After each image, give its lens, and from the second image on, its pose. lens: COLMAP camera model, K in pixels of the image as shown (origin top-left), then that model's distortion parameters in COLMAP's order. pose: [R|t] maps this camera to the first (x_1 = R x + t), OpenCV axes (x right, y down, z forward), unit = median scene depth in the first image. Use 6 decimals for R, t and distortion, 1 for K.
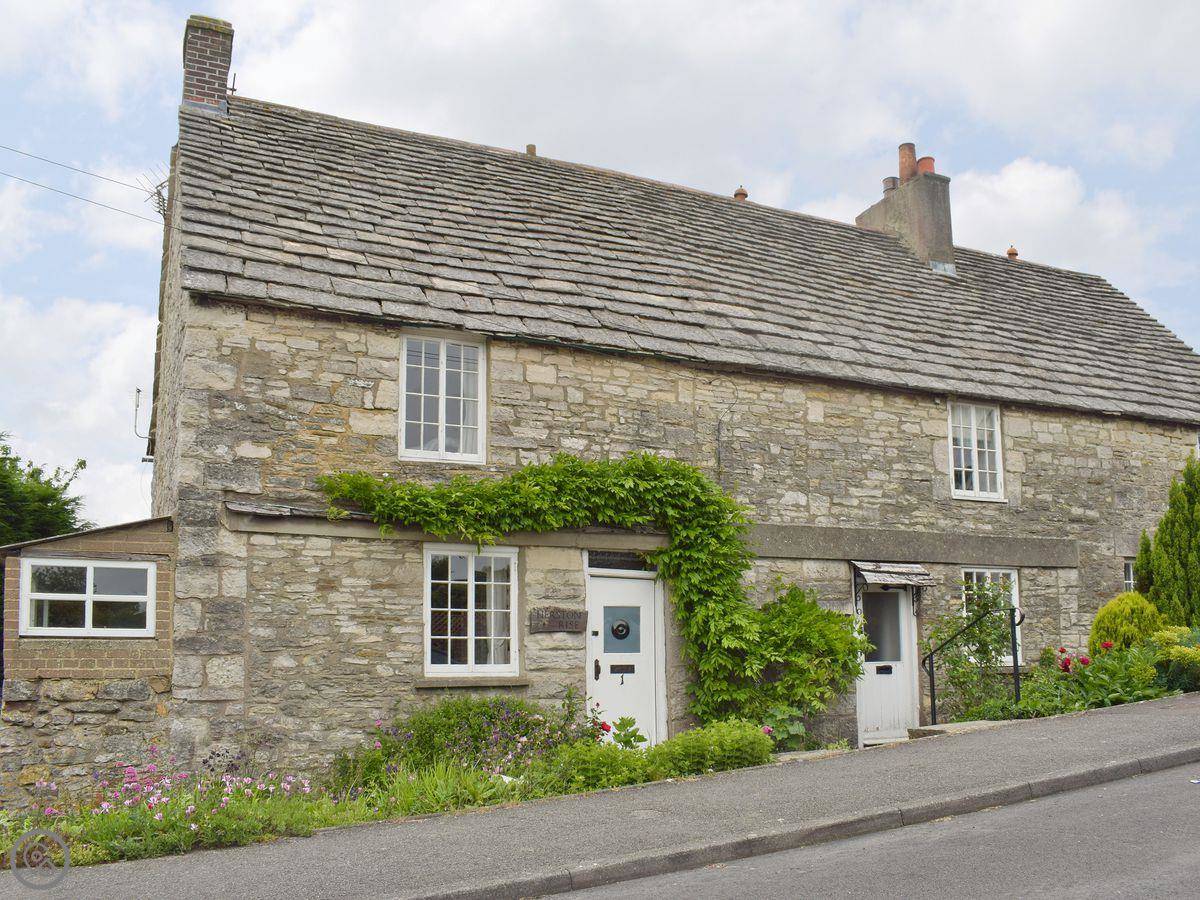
lens RADIAL K [[1096.0, 0, 671.8], [0, 1096.0, 452.9], [0, 0, 1]] dist [-0.083089, 0.020374]
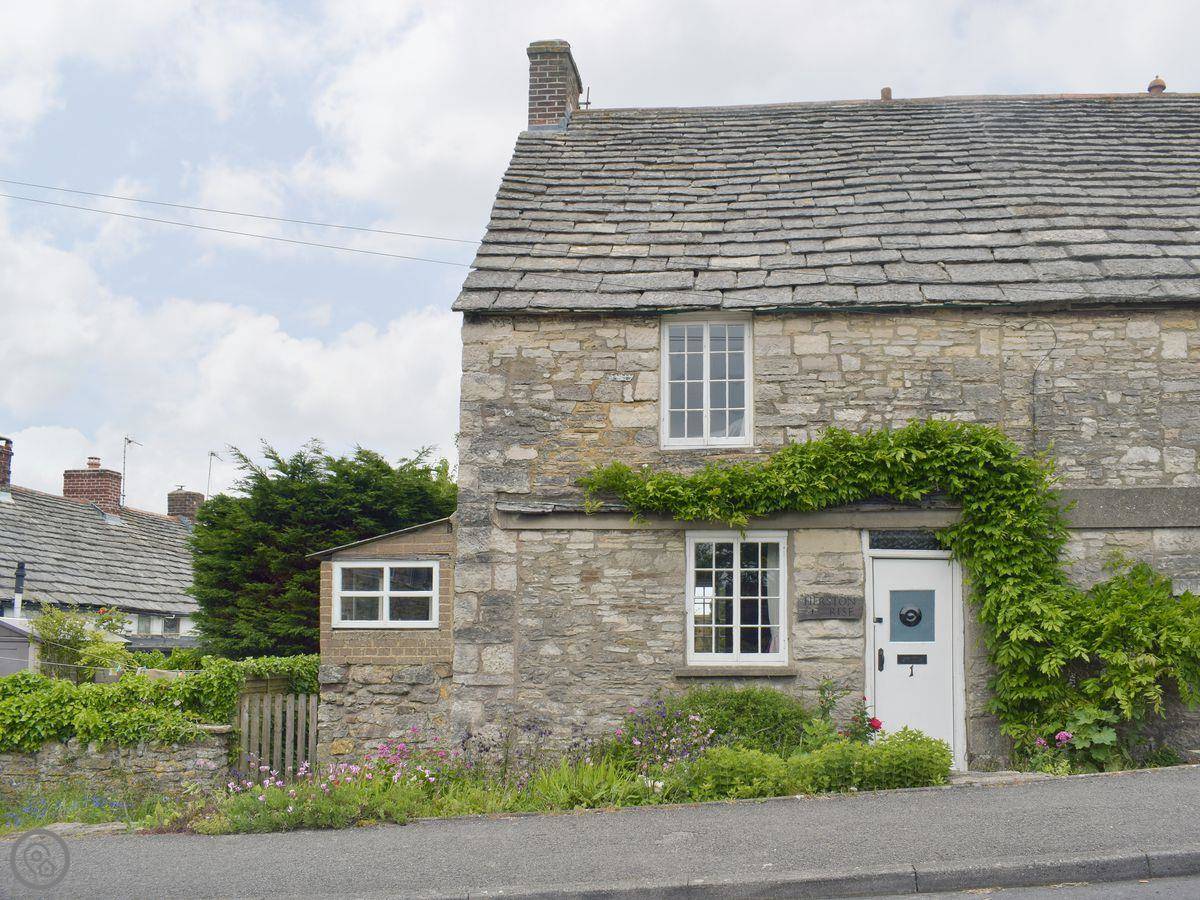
lens RADIAL K [[1085.0, 0, 600.2], [0, 1085.0, 494.1], [0, 0, 1]] dist [-0.036768, 0.001657]
pose [[0.849125, -0.055063, -0.525314, 0.212017], [0.089954, 0.995098, 0.041097, 0.001167], [0.520476, -0.082151, 0.849915, 0.112129]]
